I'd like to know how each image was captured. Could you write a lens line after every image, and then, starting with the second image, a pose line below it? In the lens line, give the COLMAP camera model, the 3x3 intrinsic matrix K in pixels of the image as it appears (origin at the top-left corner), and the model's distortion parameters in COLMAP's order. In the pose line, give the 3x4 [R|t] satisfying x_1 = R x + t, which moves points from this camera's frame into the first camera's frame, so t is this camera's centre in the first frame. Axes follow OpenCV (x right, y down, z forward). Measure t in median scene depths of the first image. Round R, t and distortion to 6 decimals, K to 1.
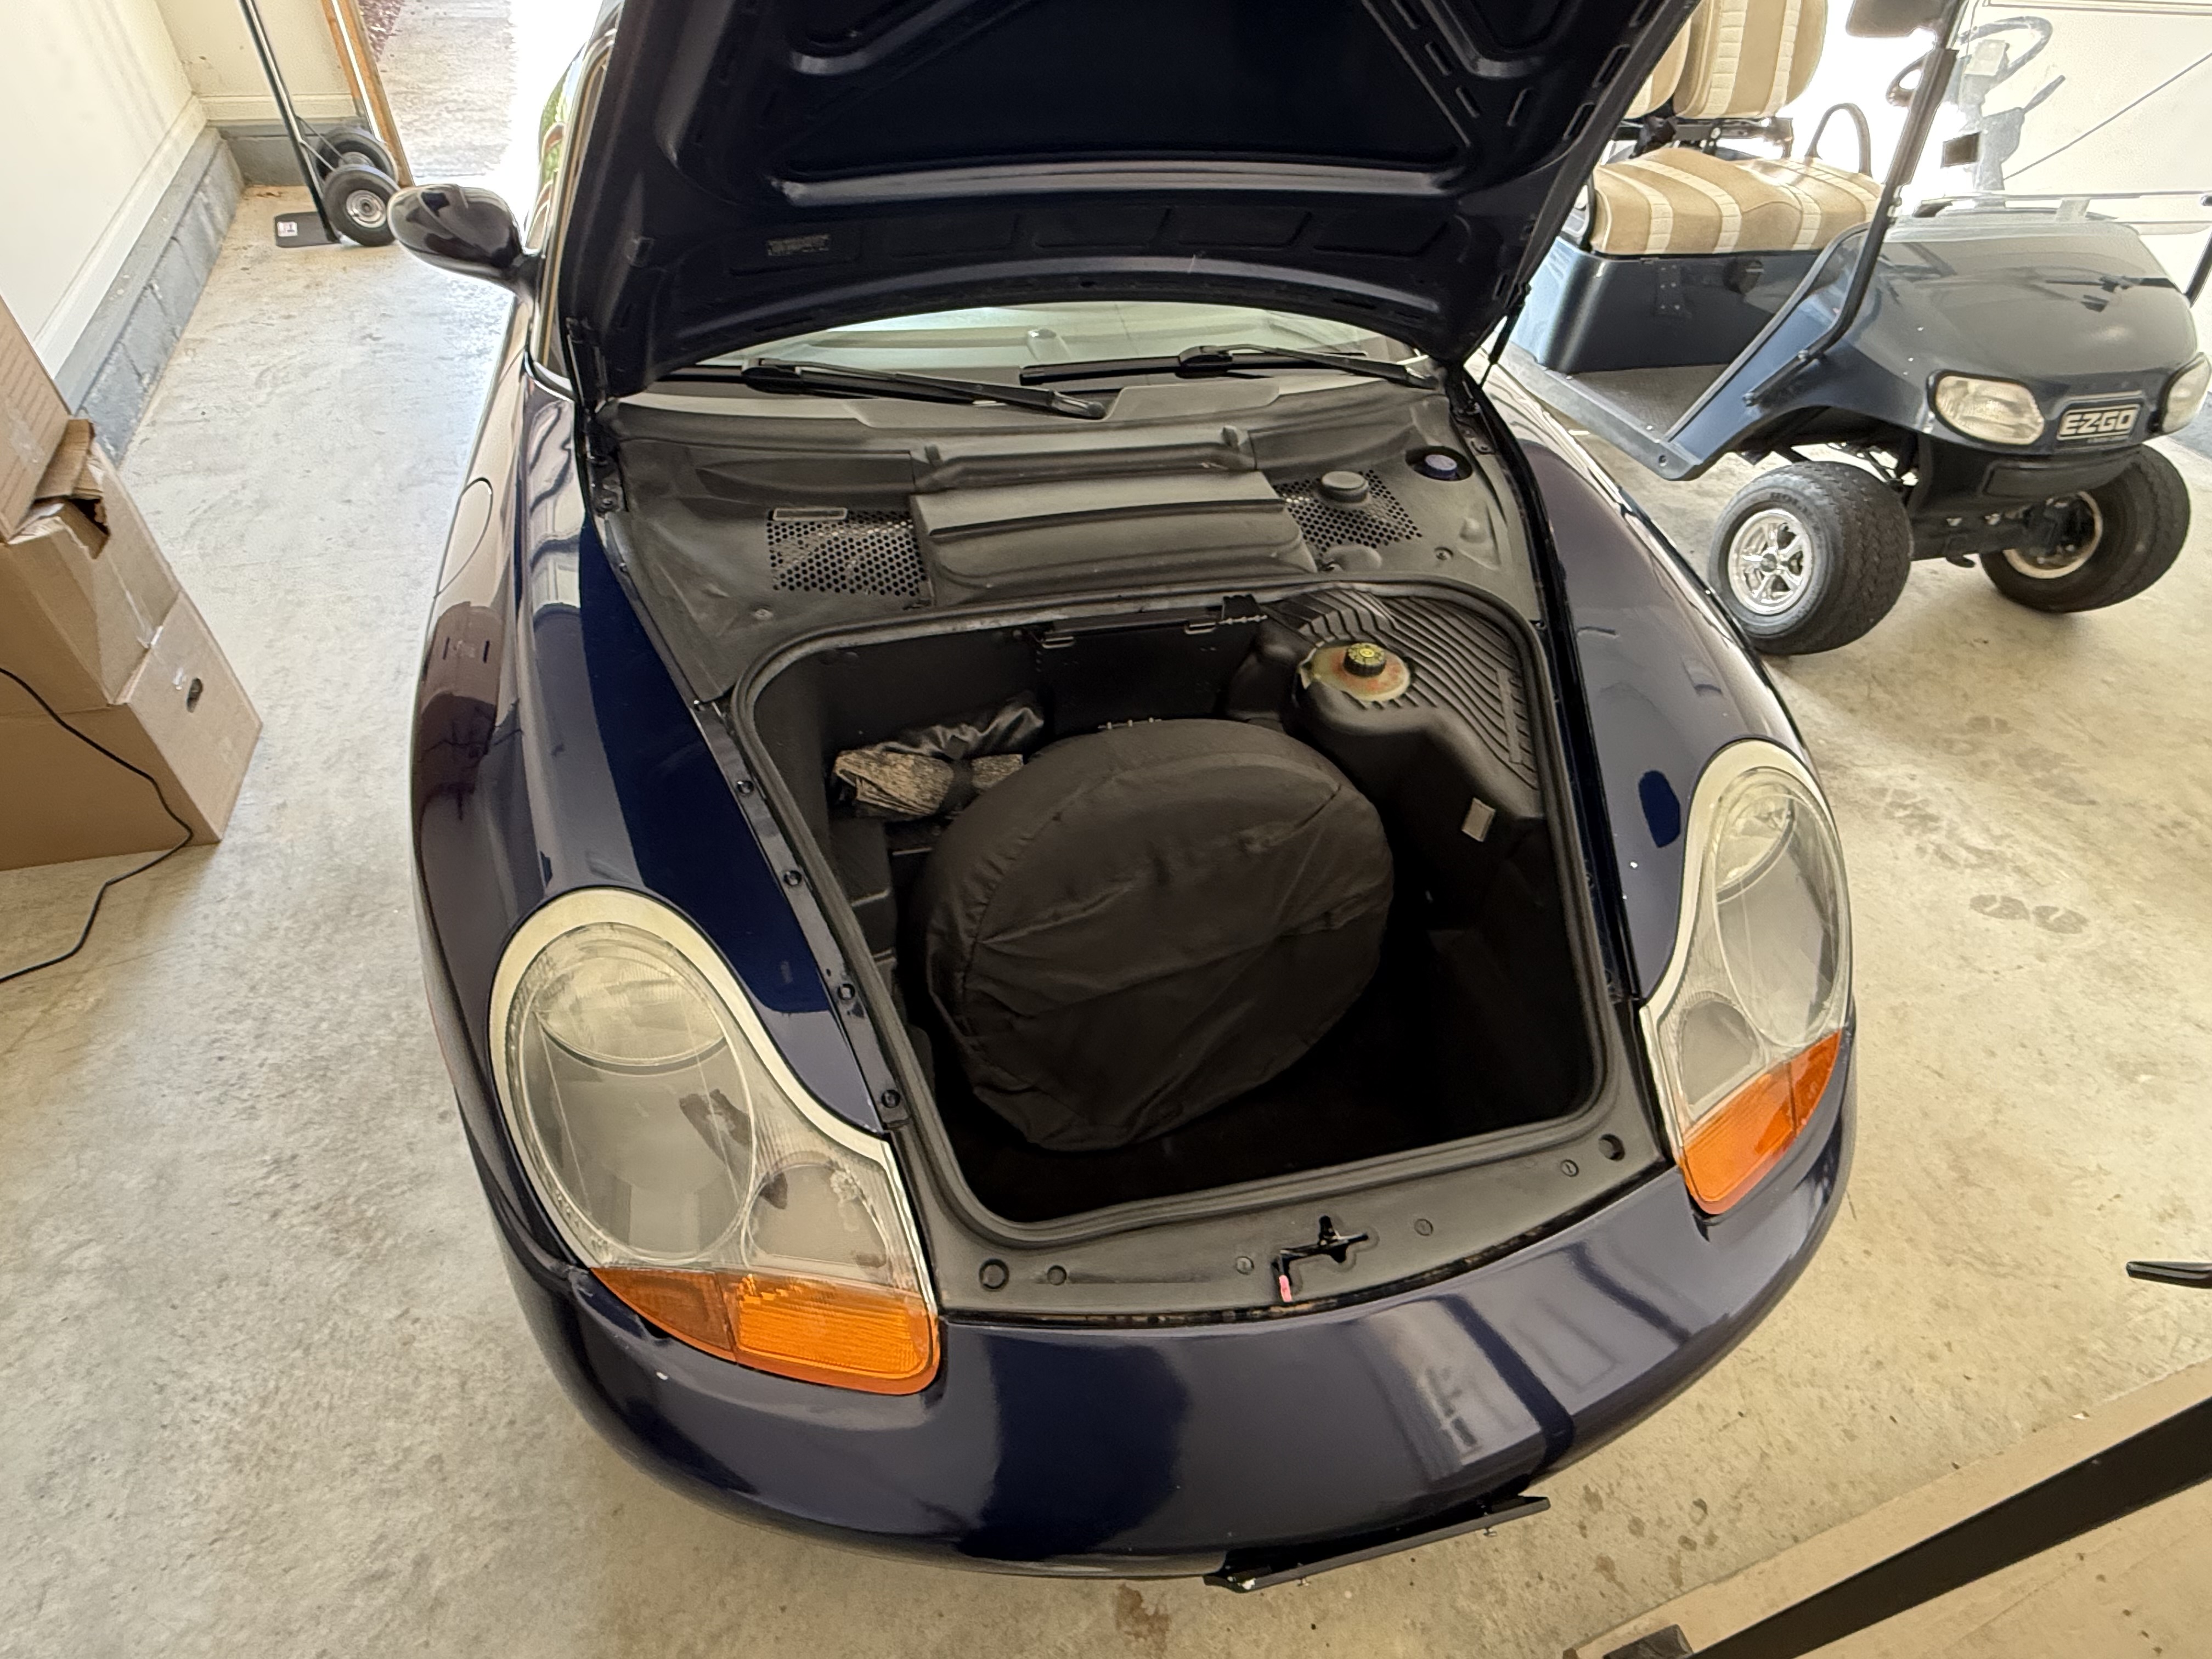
lens RADIAL K [[1160.1, 0, 1105.4], [0, 1160.1, 849.0], [0, 0, 1]] dist [-0.001839, 0.007025]
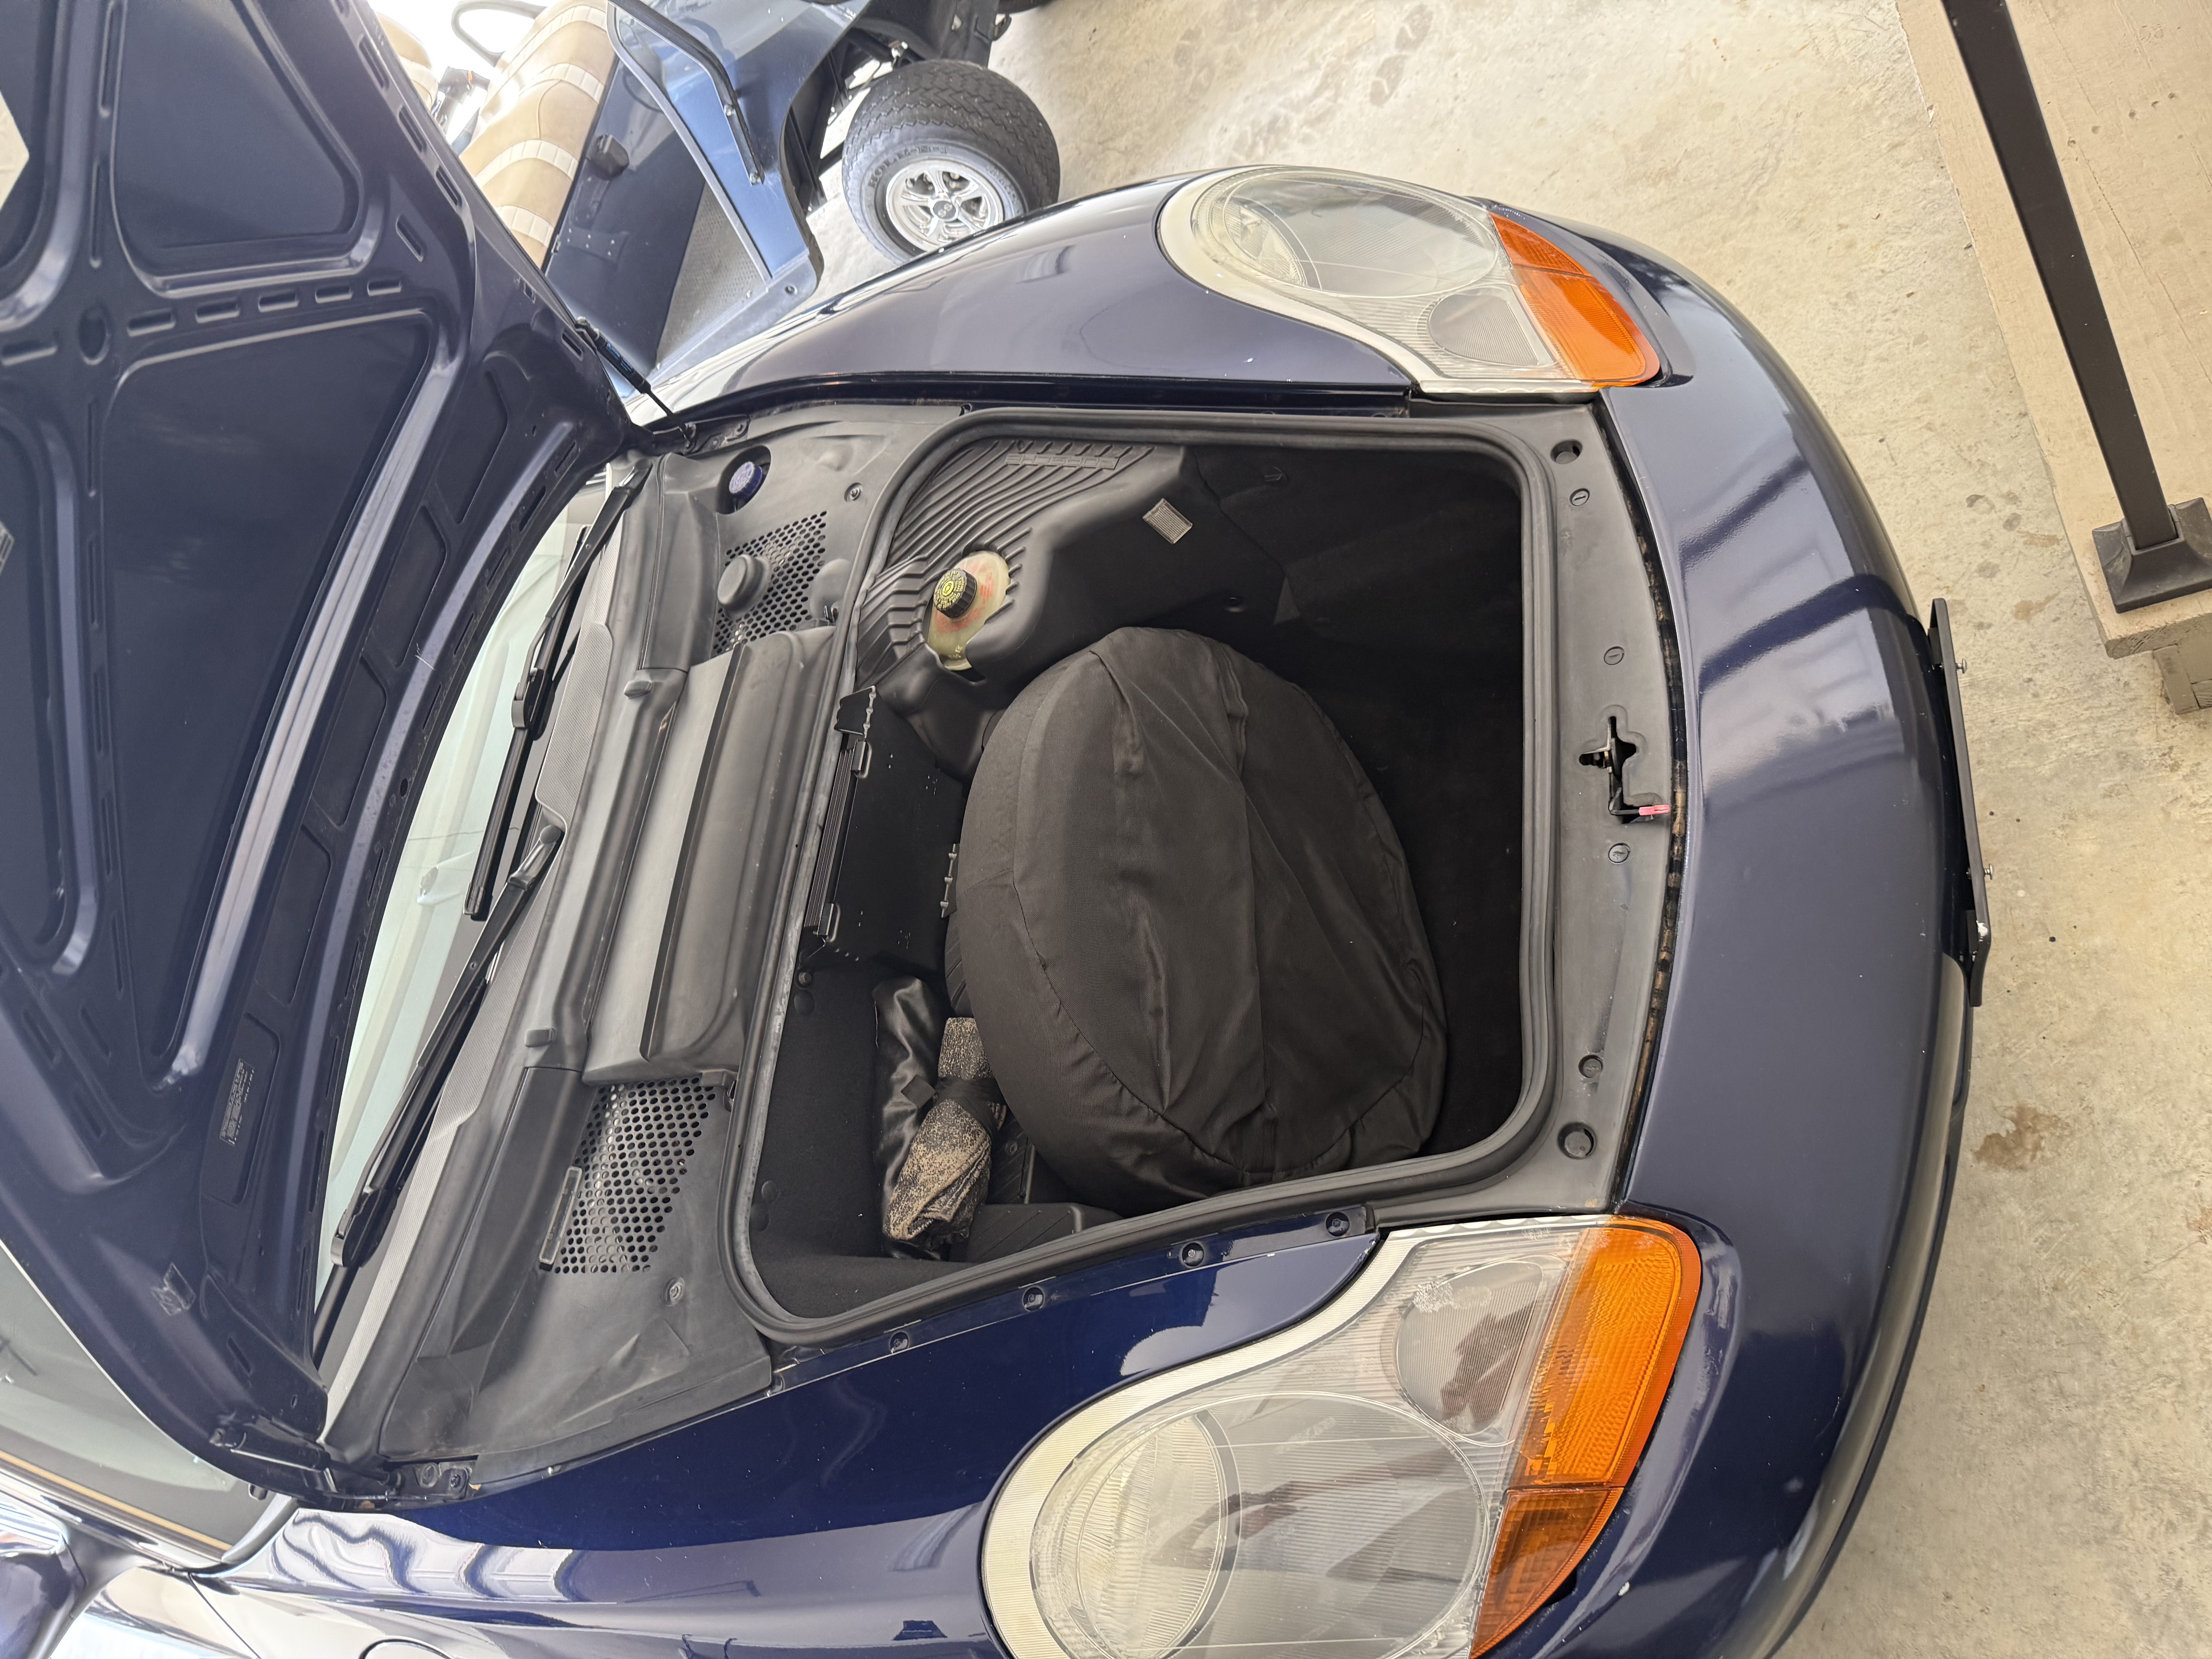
lens RADIAL K [[1546.0, 0, 1108.1], [0, 1546.0, 831.4], [0, 0, 1]] dist [0.045875, -0.042241]
pose [[0.254069, -0.940908, 0.223923, -0.166068], [0.965638, 0.259866, -0.003699, -0.003898], [-0.054709, 0.217168, 0.974600, -0.076167]]
